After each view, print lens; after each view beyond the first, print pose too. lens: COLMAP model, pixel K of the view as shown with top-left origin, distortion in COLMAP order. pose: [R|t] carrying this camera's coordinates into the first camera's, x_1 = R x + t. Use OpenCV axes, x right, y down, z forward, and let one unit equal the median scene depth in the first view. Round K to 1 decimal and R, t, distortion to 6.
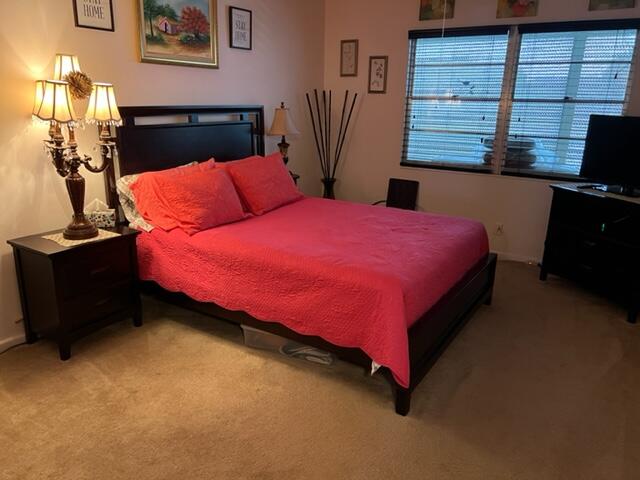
lens RADIAL K [[484.2, 0, 320.0], [0, 484.2, 240.0], [0, 0, 1]] dist [-0.001488, -0.007094]
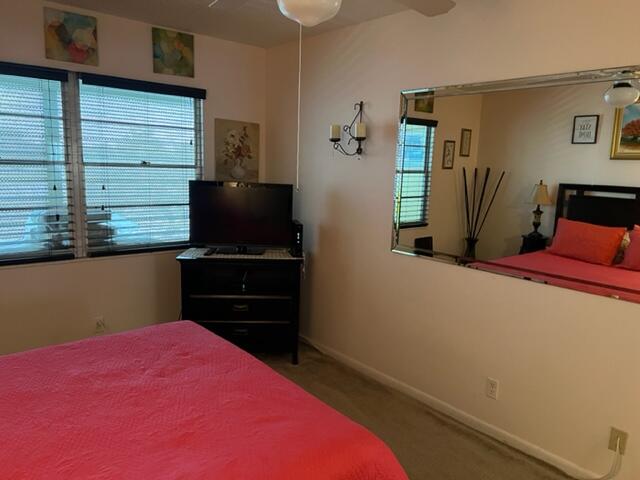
lens RADIAL K [[475.6, 0, 320.0], [0, 475.6, 240.0], [0, 0, 1]] dist [0.002955, -0.000623]
pose [[0.291710, -0.154861, 0.943887, -0.258312], [0.248872, 0.965107, 0.081428, -0.142407], [-0.923563, 0.211154, 0.320072, 0.437843]]
